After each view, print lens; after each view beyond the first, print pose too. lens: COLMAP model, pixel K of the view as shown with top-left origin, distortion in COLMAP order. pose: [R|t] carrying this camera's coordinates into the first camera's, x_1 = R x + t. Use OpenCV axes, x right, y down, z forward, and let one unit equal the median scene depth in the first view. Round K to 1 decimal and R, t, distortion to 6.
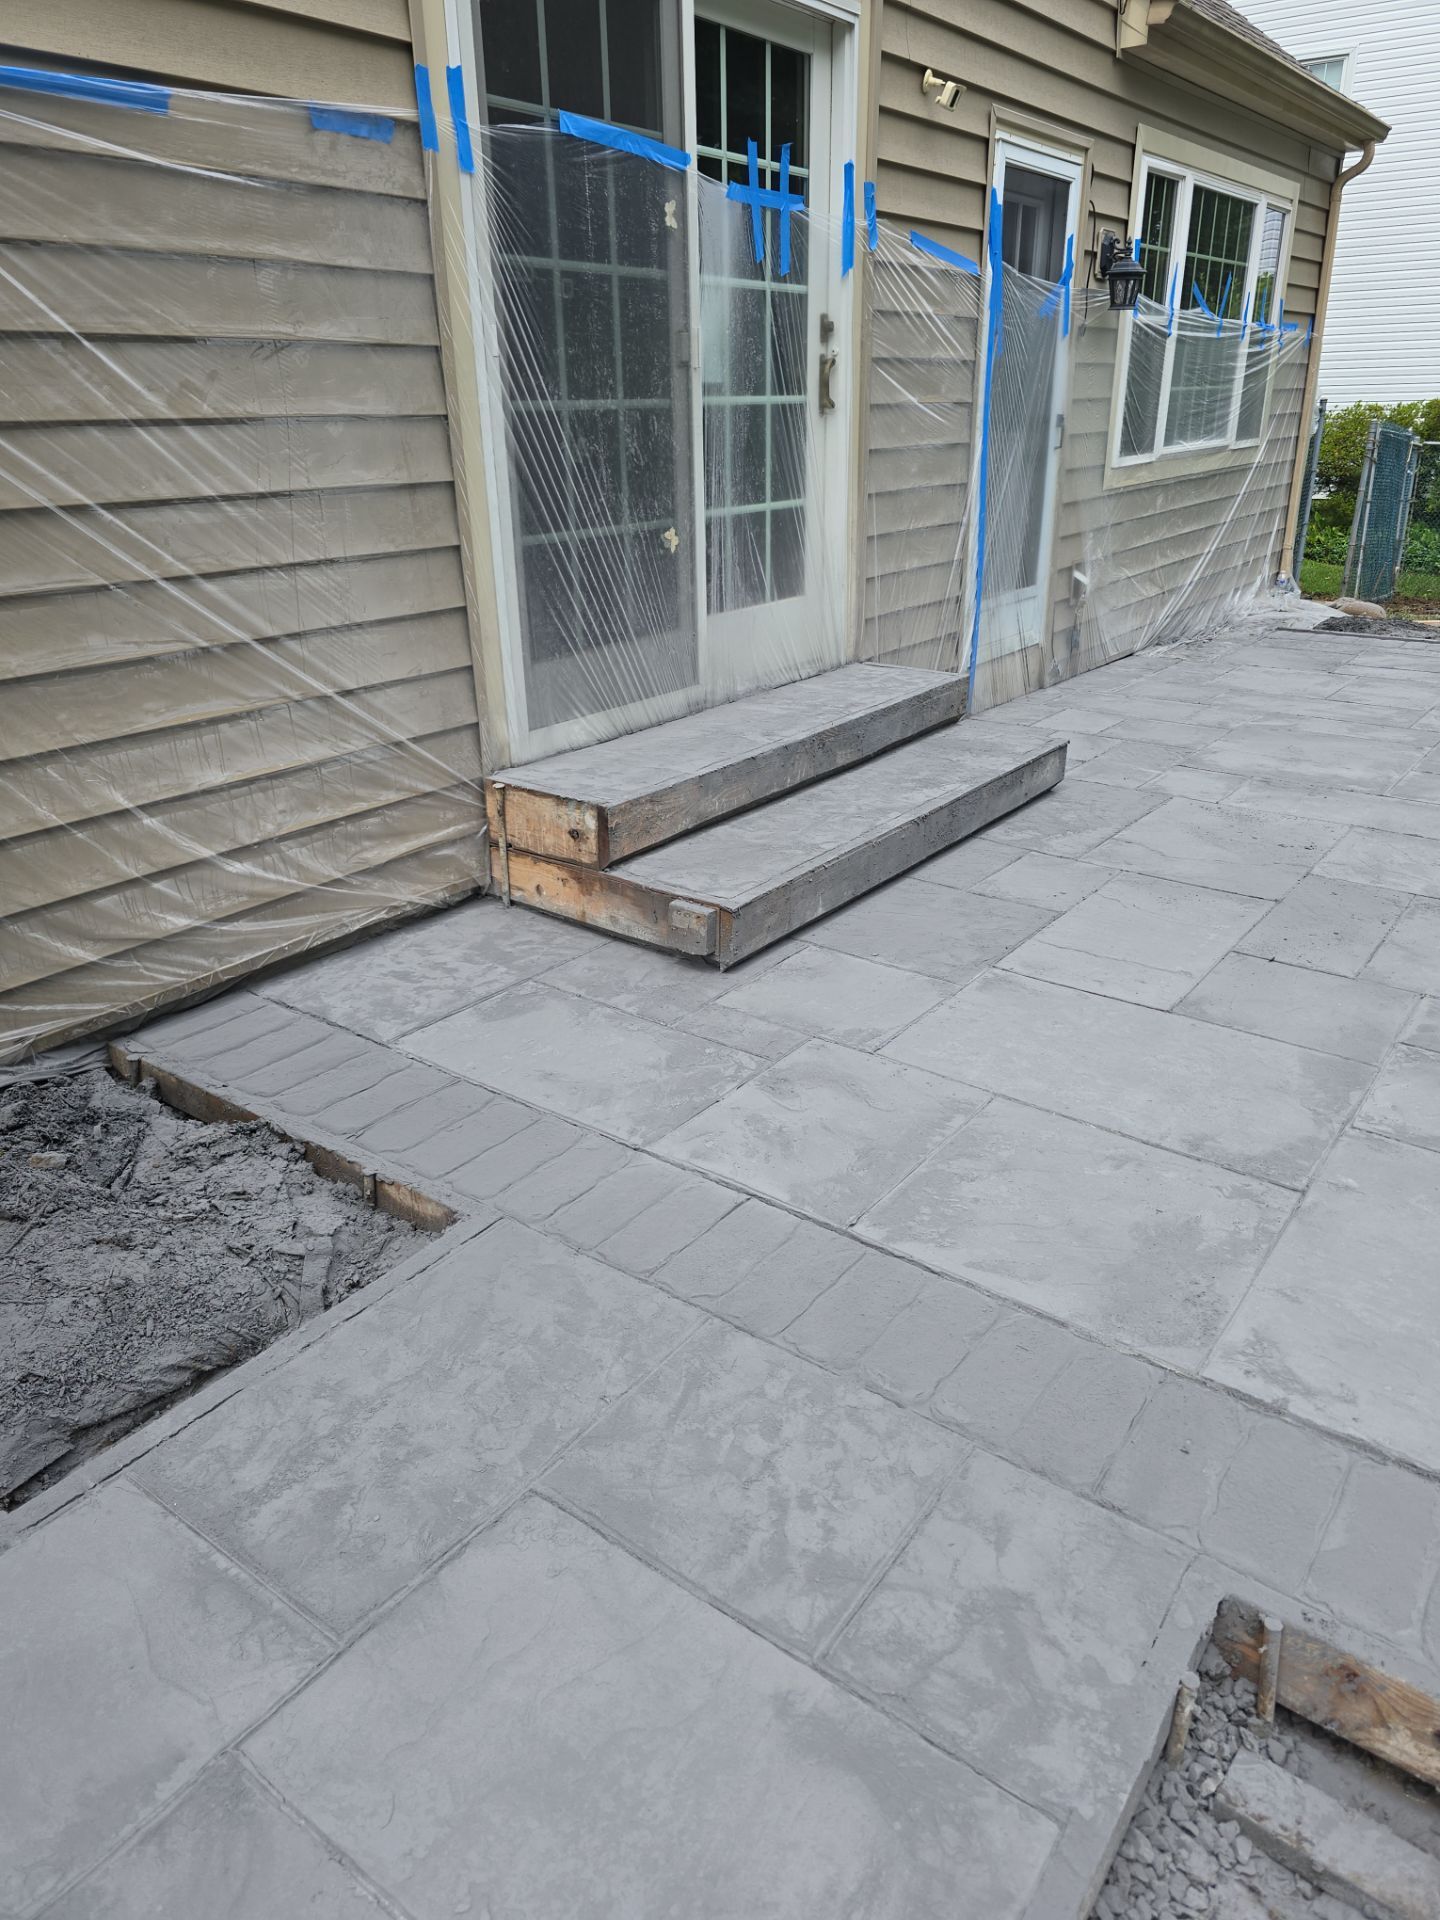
lens RADIAL K [[1268.6, 0, 734.3], [0, 1268.6, 943.2], [0, 0, 1]] dist [0.040578, -0.030298]
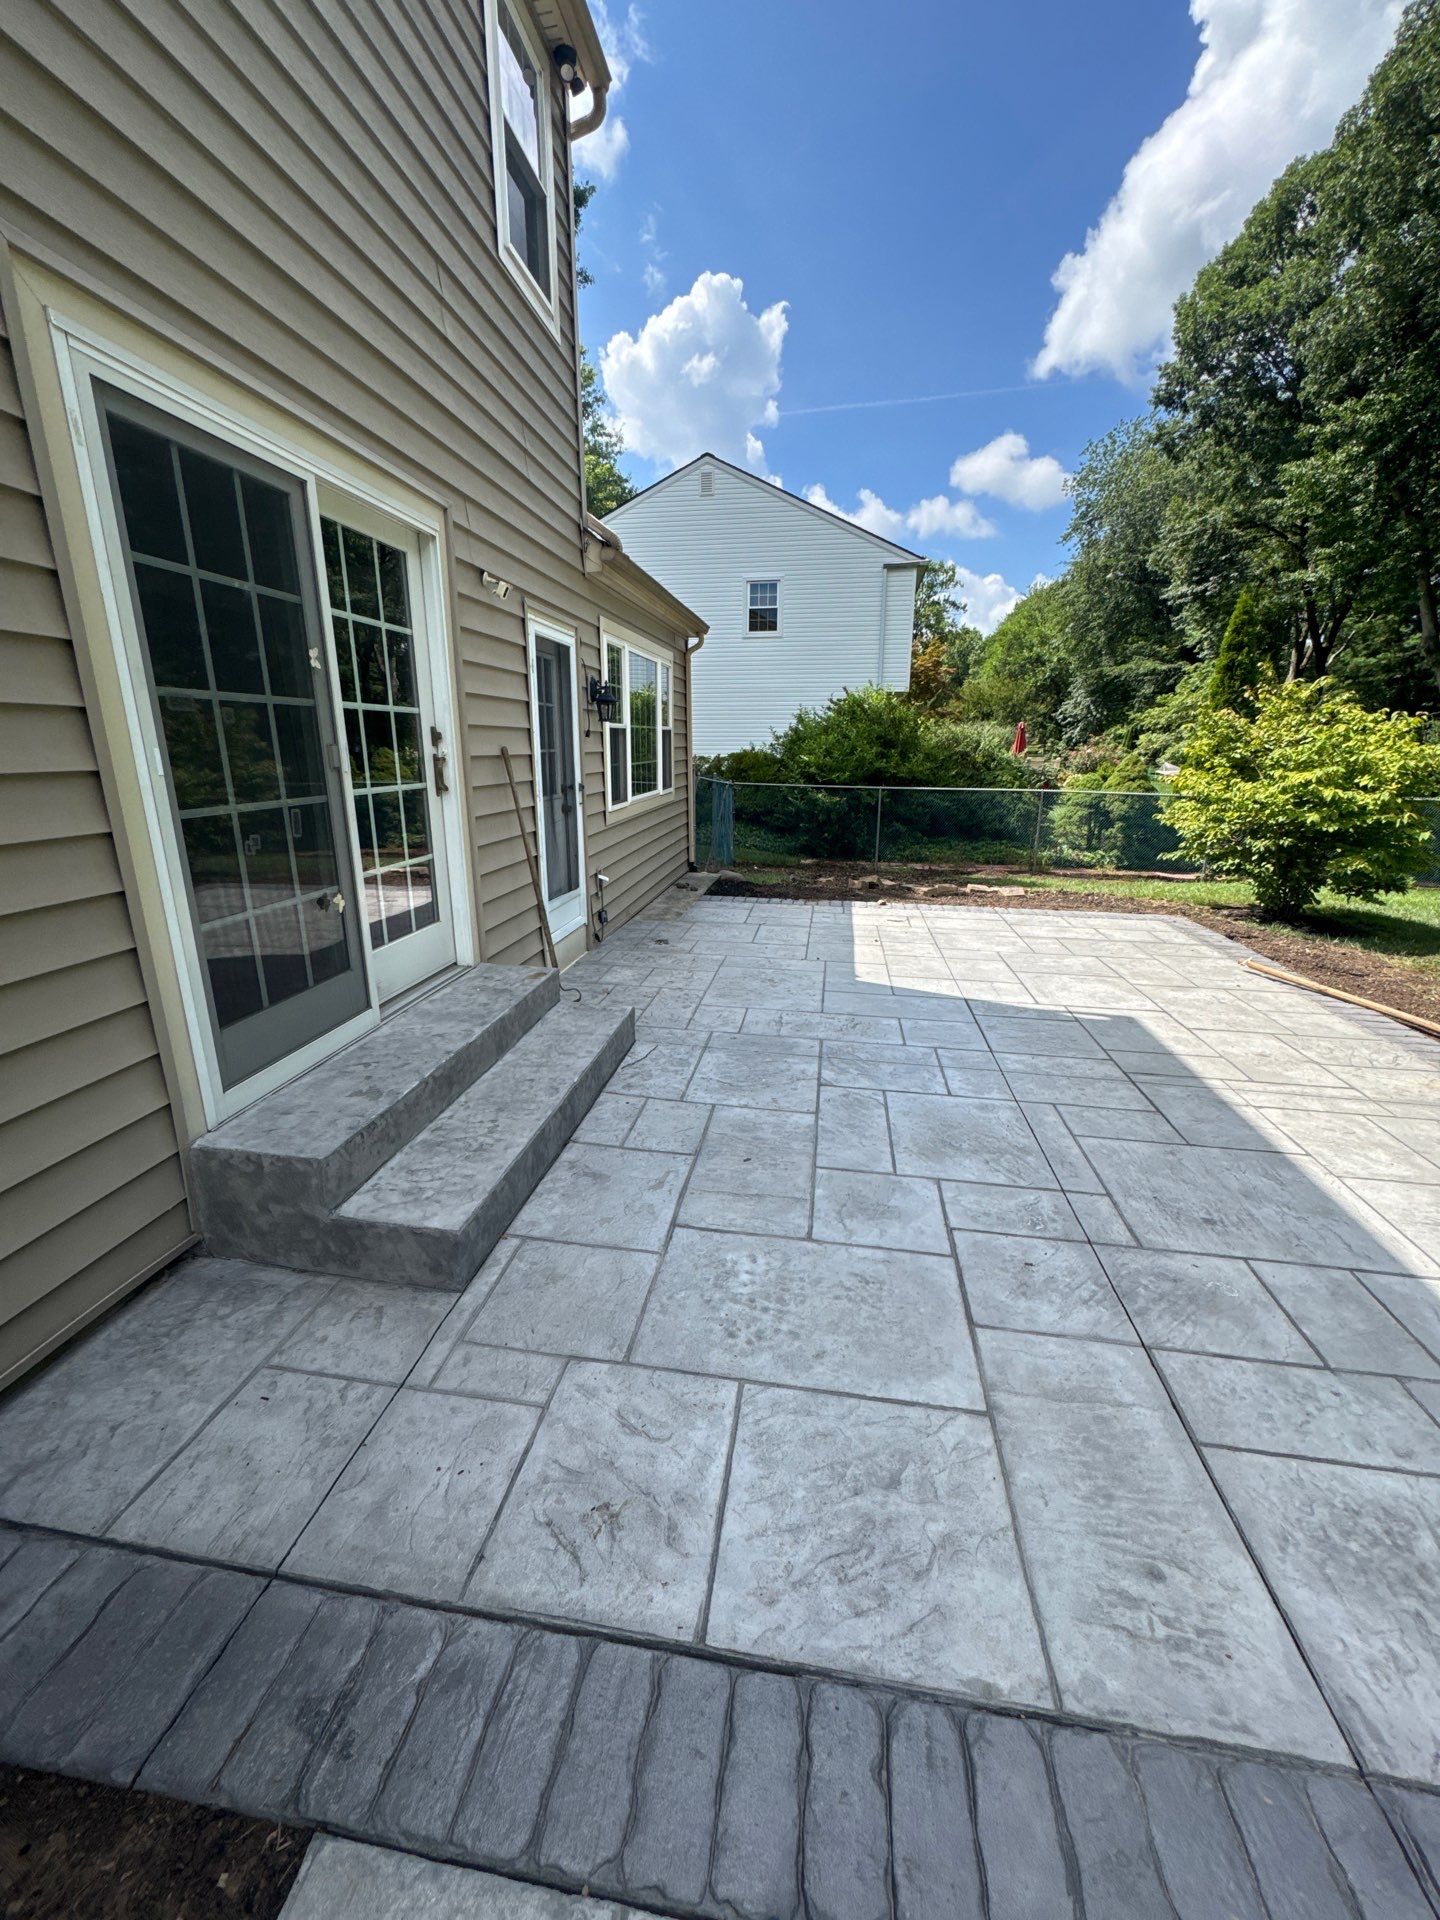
lens RADIAL K [[761.6, 0, 720.4], [0, 761.6, 958.8], [0, 0, 1]] dist [0.001737, 0.000507]
pose [[0.882769, -0.106857, 0.457494, -0.057396], [0.164183, 0.982559, -0.087307, -0.121846], [-0.440185, 0.152184, 0.884916, 0.172432]]
